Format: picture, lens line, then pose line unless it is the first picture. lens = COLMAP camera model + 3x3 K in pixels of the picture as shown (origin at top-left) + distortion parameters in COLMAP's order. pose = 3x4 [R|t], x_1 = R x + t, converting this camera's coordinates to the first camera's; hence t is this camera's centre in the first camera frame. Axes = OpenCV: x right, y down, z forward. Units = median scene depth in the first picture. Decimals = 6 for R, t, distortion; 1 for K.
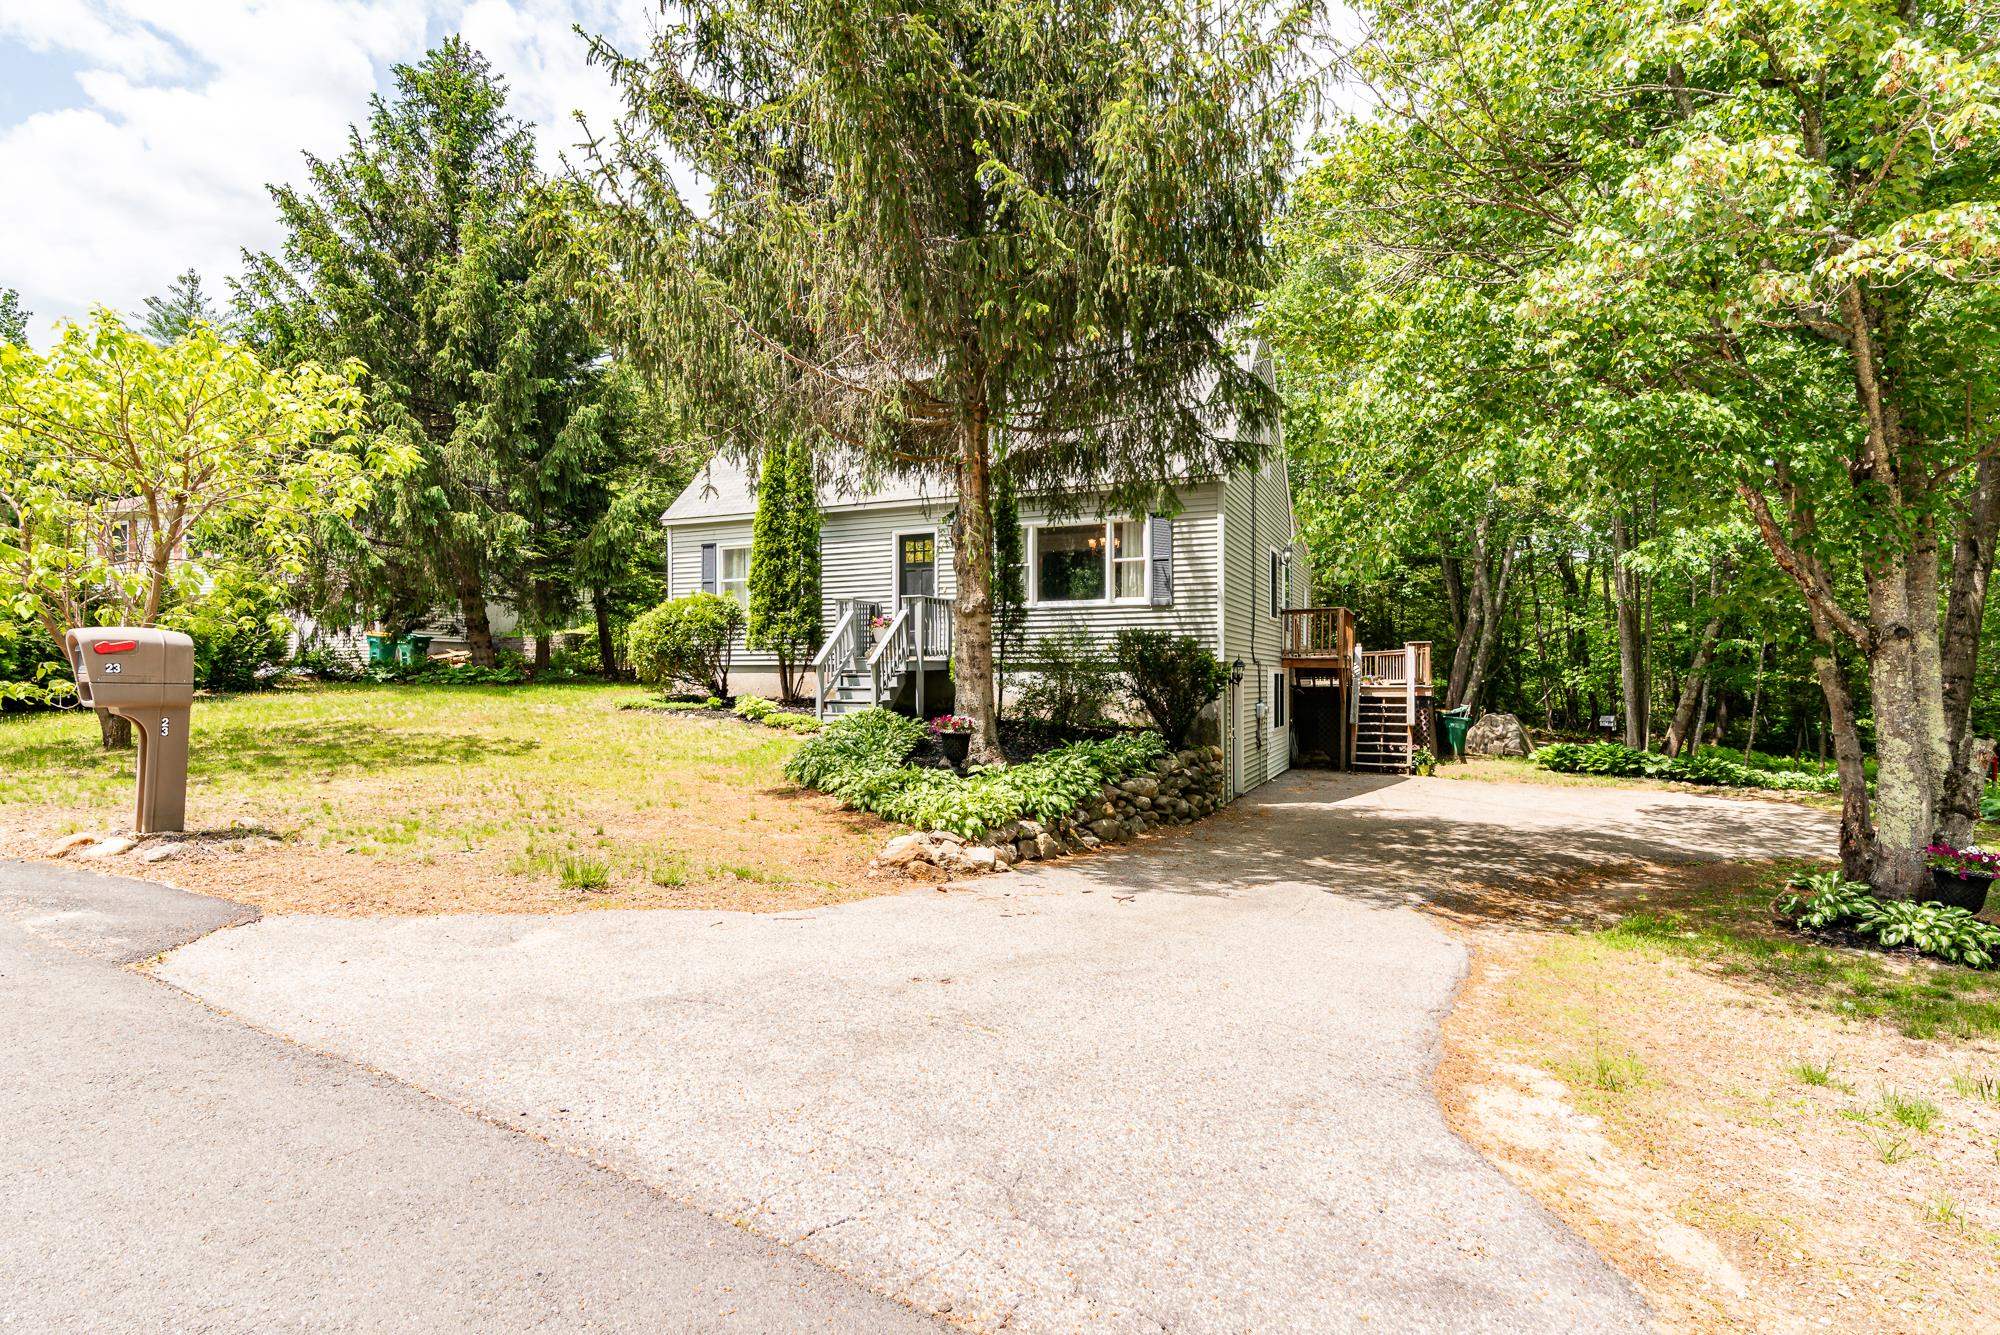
lens RADIAL K [[983.7, 0, 1000.0], [0, 983.7, 667.5], [0, 0, 1]] dist [-0.000744, 0.000022]
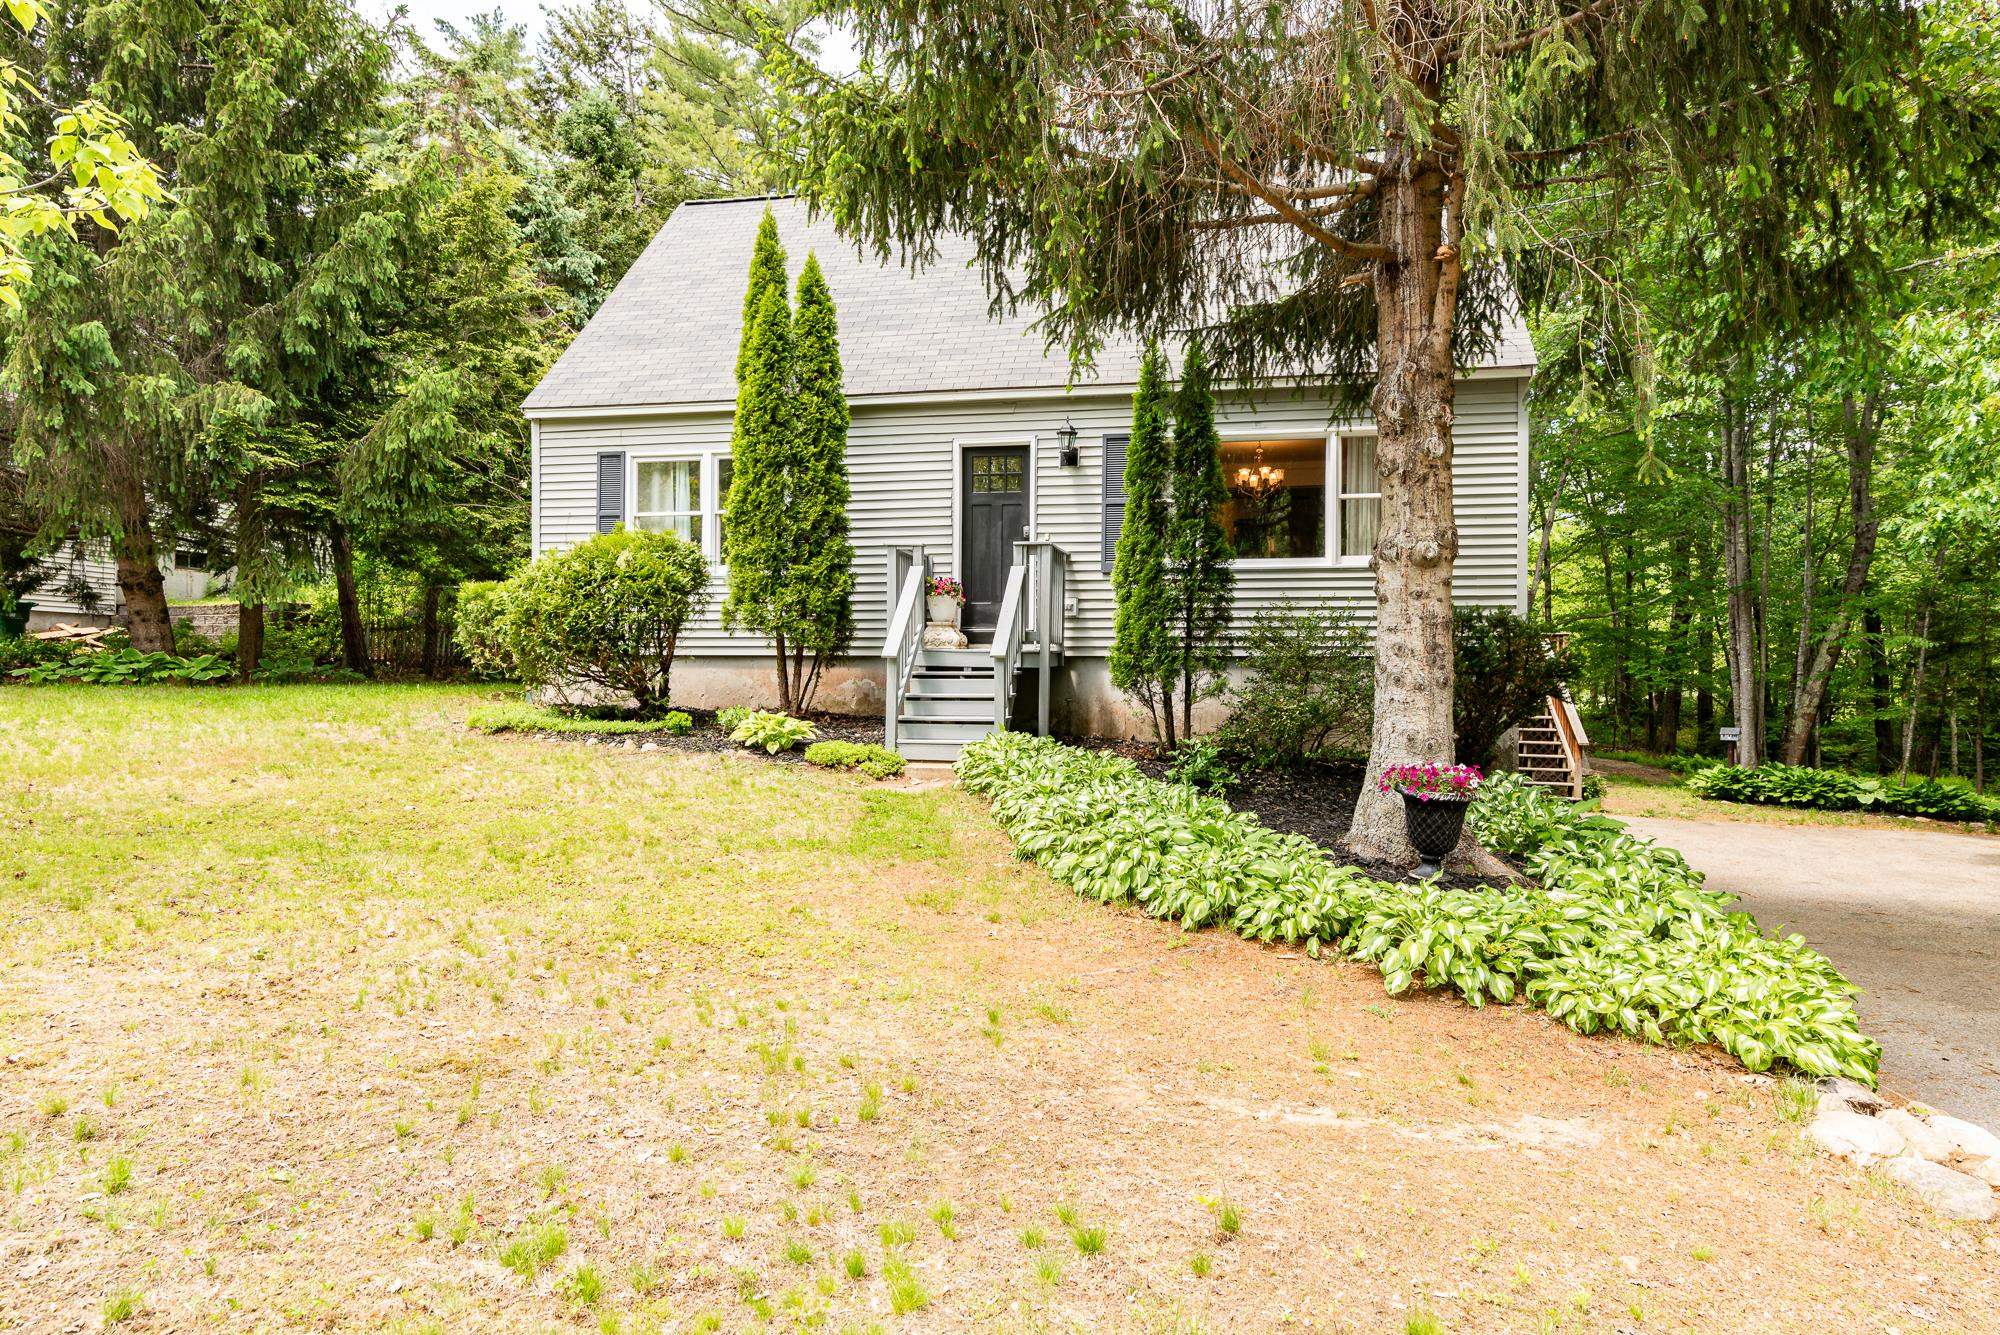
lens RADIAL K [[1148.7, 0, 1000.0], [0, 1148.7, 667.5], [0, 0, 1]] dist [-0.001687, -0.000446]
pose [[0.976848, 0.007672, 0.213798, -0.229318], [-0.008901, 0.999949, 0.004789, -0.000051], [-0.213750, -0.006581, 0.976866, 0.286378]]
